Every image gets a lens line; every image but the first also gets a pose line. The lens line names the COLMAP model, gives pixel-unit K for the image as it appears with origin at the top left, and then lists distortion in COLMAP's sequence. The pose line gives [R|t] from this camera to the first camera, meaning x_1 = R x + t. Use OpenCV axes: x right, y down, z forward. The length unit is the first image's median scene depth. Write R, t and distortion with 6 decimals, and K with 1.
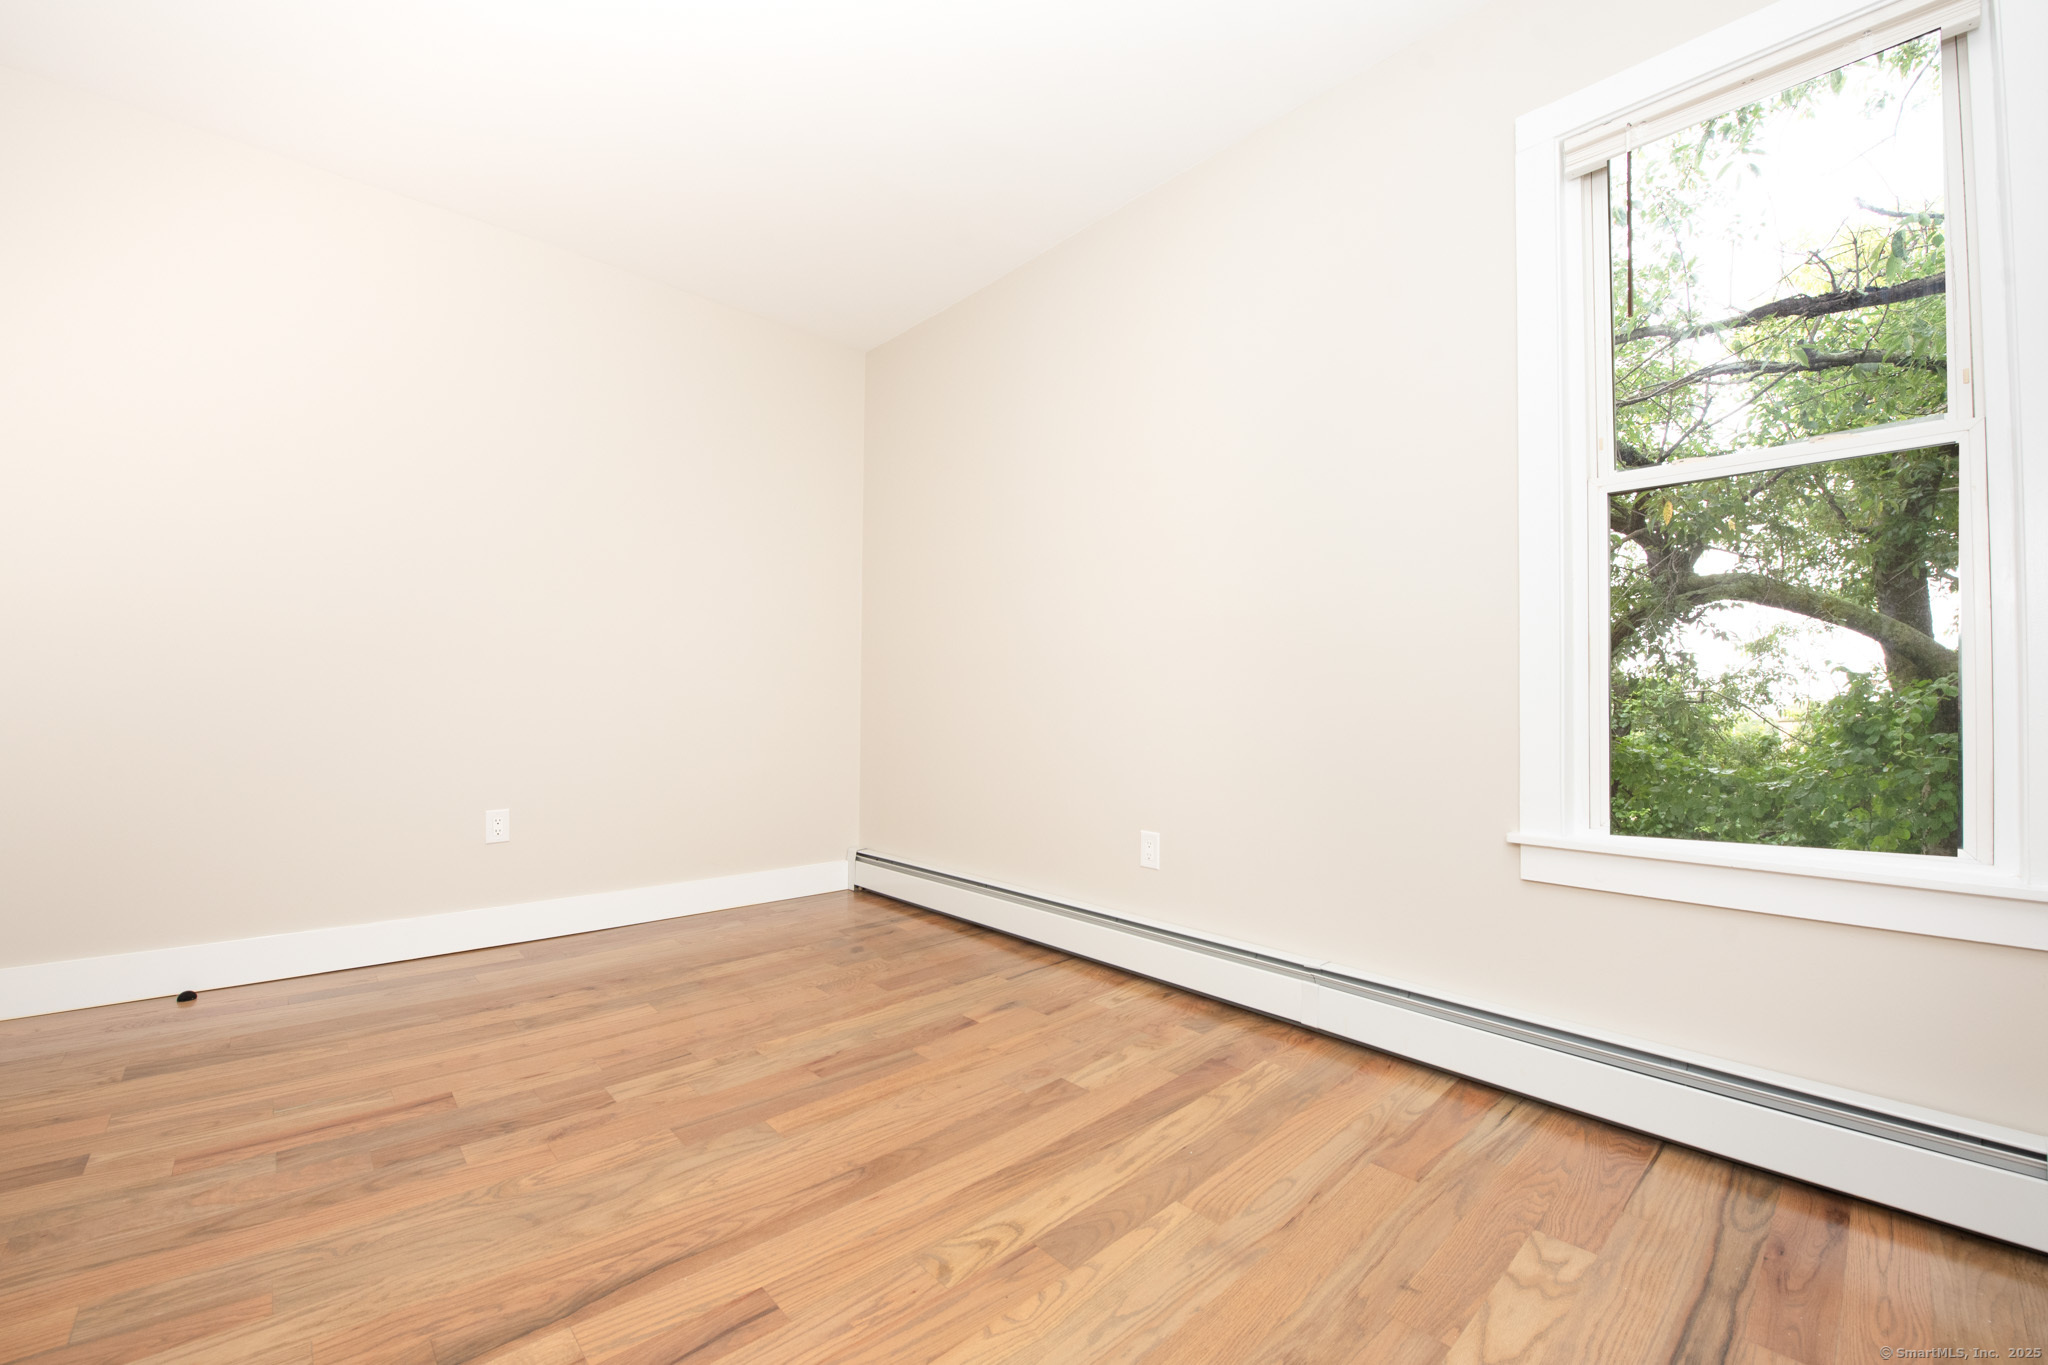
lens RADIAL K [[831.8, 0, 1024.0], [0, 831.8, 682.5], [0, 0, 1]] dist [-0.021550, 0.000168]
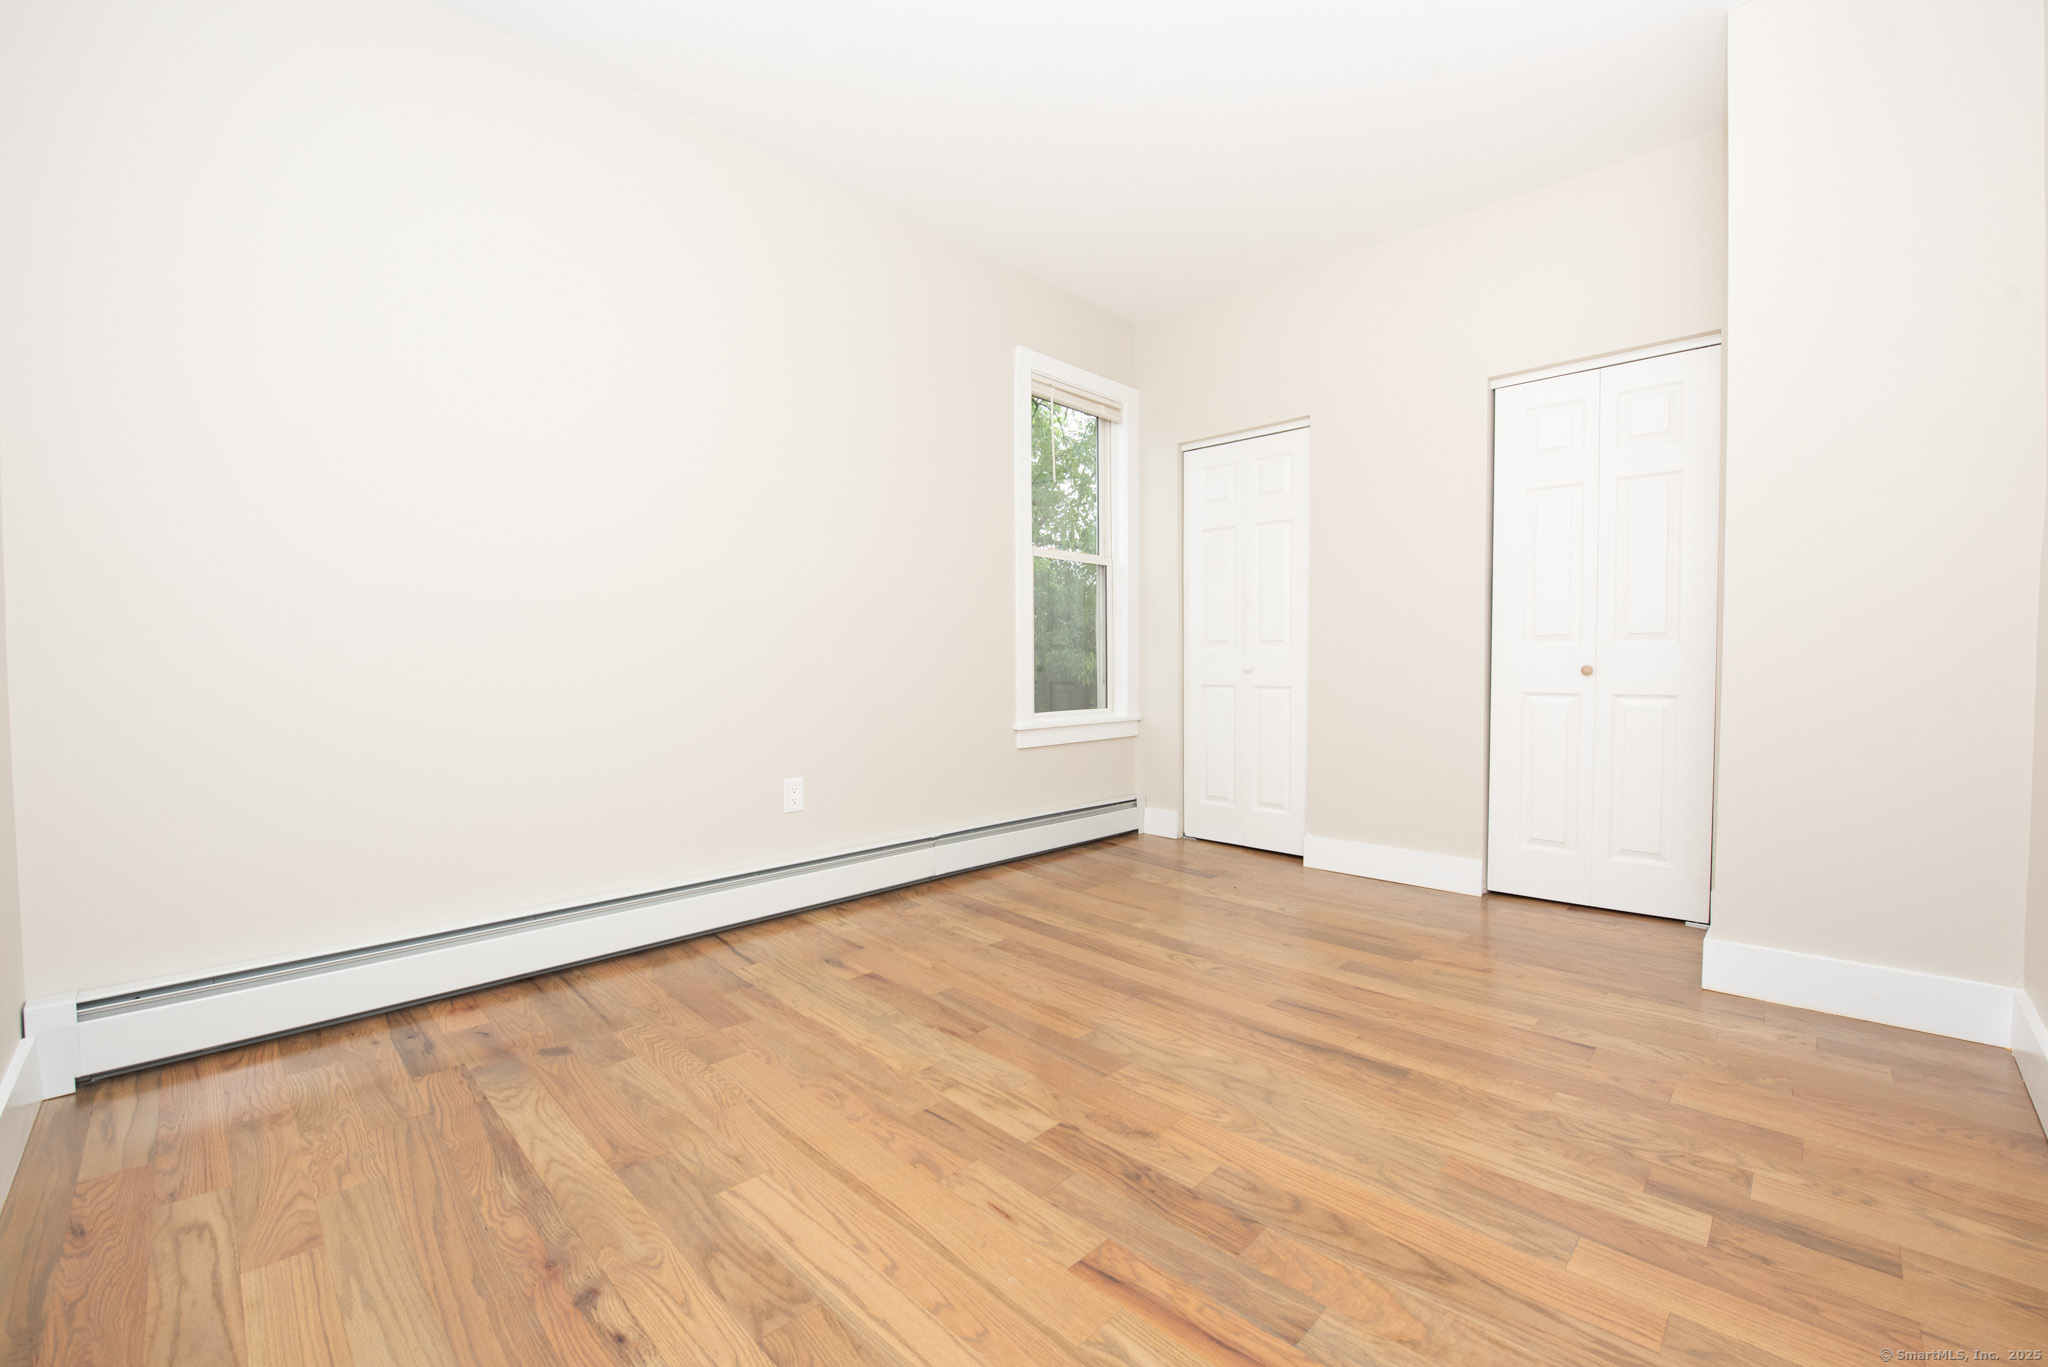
lens RADIAL K [[831.8, 0, 1024.0], [0, 831.8, 683.5], [0, 0, 1]] dist [-0.021550, 0.000168]
pose [[-0.050072, -0.031252, 0.998257, -1.216487], [-0.016885, 0.999394, 0.030441, 0.023115], [-0.998603, -0.015331, -0.050569, 0.986562]]
